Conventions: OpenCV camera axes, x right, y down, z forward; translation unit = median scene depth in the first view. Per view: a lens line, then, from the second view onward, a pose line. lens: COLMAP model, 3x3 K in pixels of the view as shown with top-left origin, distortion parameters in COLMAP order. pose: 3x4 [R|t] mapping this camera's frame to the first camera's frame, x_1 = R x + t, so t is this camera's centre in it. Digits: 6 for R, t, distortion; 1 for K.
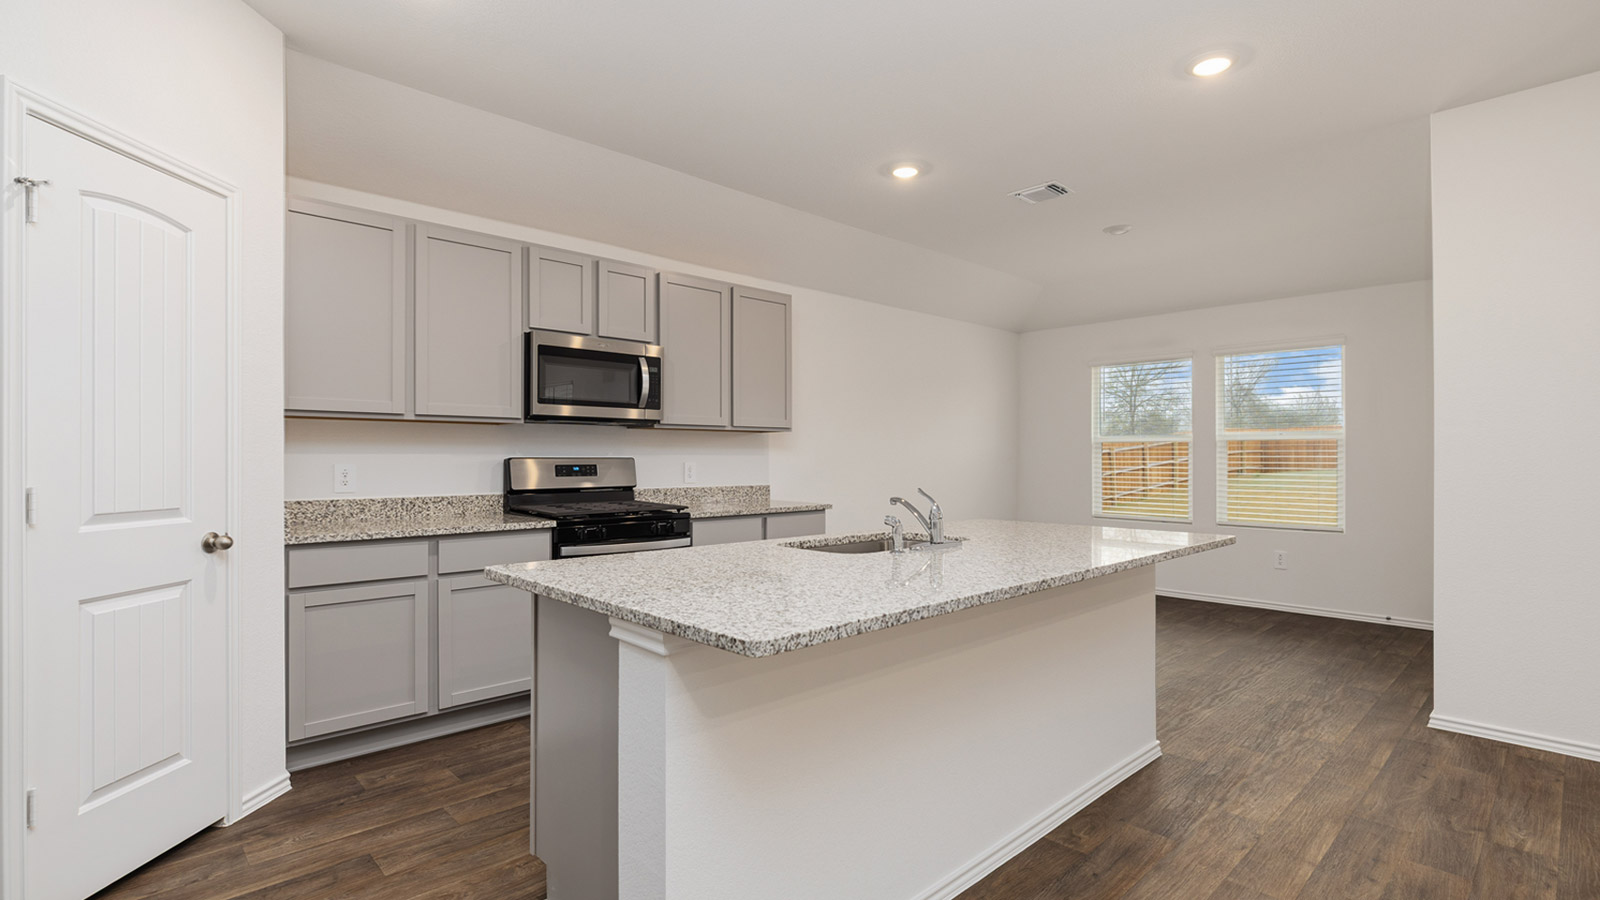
lens RADIAL K [[742.9, 0, 800.0], [0, 742.9, 450.0], [0, 0, 1]] dist [-0.000182, 0.000529]
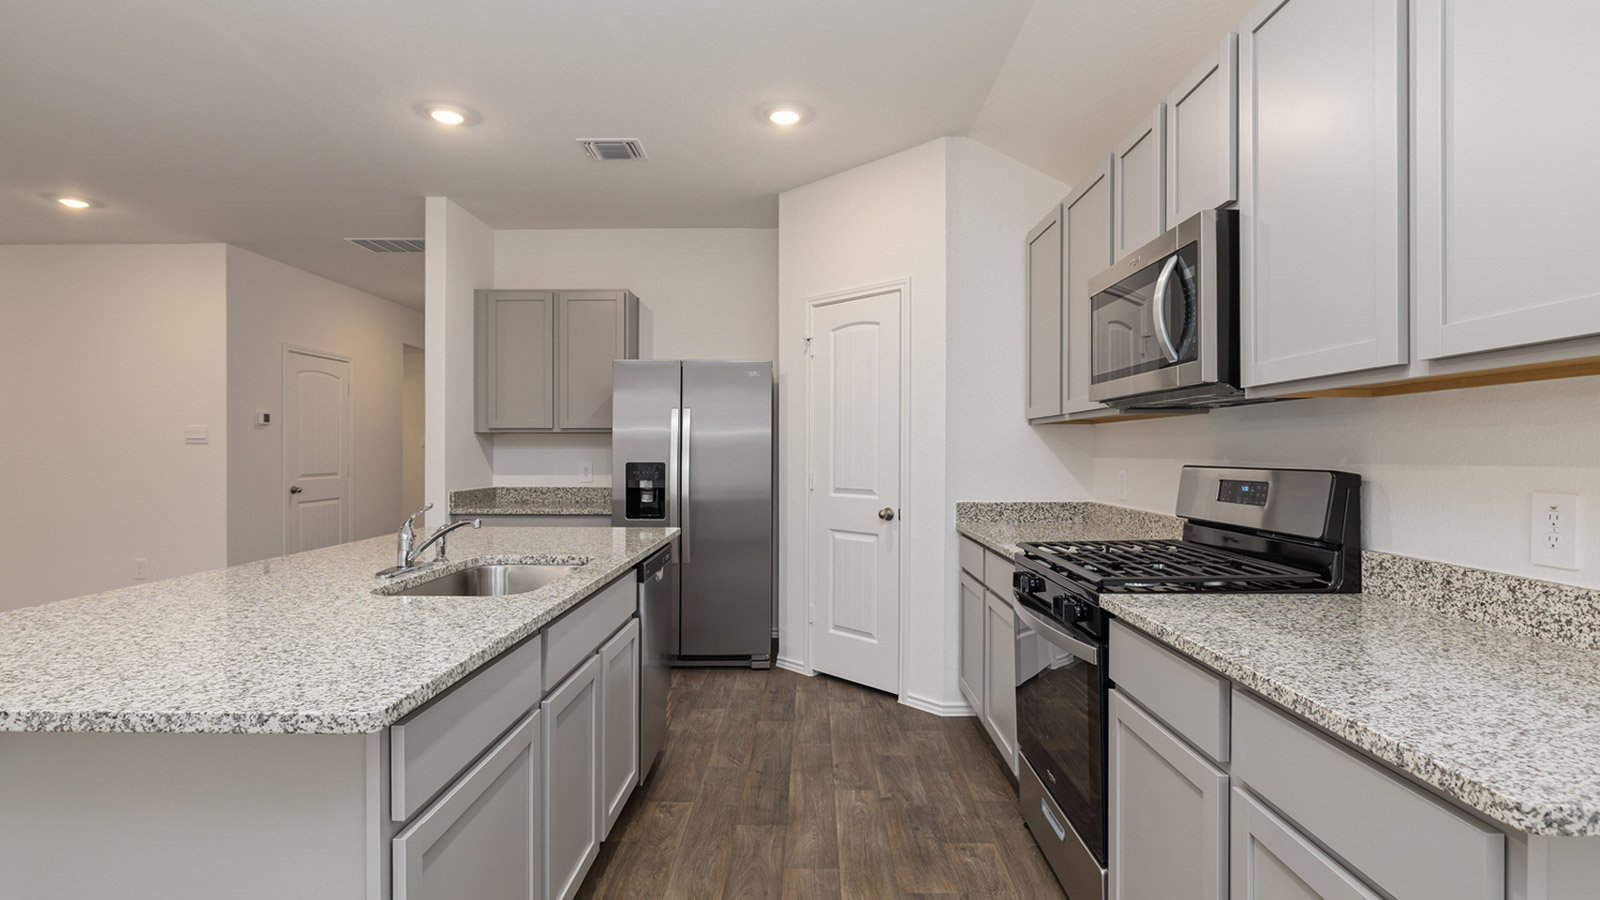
lens RADIAL K [[778.4, 0, 800.0], [0, 778.4, 450.0], [0, 0, 1]] dist [-0.001292, -0.000031]
pose [[-0.701735, -0.002436, -0.712434, 0.480236], [0.006667, 0.999928, -0.009986, 0.003564], [0.712407, -0.011757, -0.701668, 1.873008]]
